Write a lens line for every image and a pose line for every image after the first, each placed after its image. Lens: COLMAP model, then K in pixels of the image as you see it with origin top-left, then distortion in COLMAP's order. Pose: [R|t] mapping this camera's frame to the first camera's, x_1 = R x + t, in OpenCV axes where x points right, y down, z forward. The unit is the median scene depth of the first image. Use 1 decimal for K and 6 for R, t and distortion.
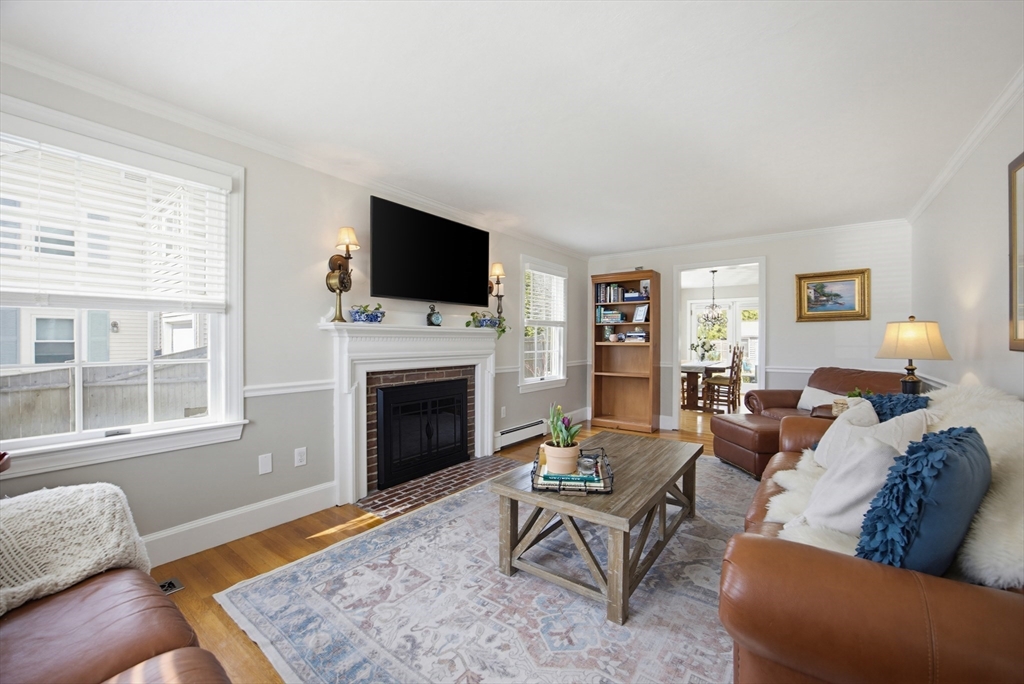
lens RADIAL K [[396.4, 0, 517.2], [0, 396.4, 339.9], [0, 0, 1]] dist [-0.010019, 0.001482]
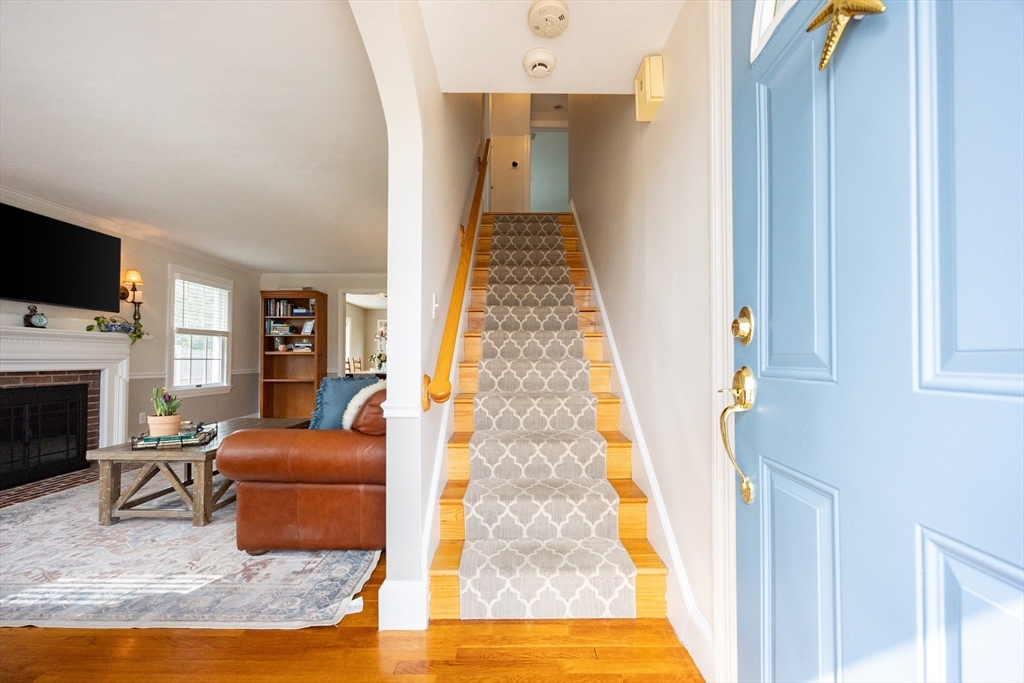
lens RADIAL K [[396.4, 0, 509.2], [0, 396.4, 347.6], [0, 0, 1]] dist [-0.010019, 0.001482]
pose [[0.803526, 0.012034, 0.595148, 0.123968], [0.004991, 0.999624, -0.026951, 0.036934], [-0.595249, 0.024626, 0.803164, -0.377063]]
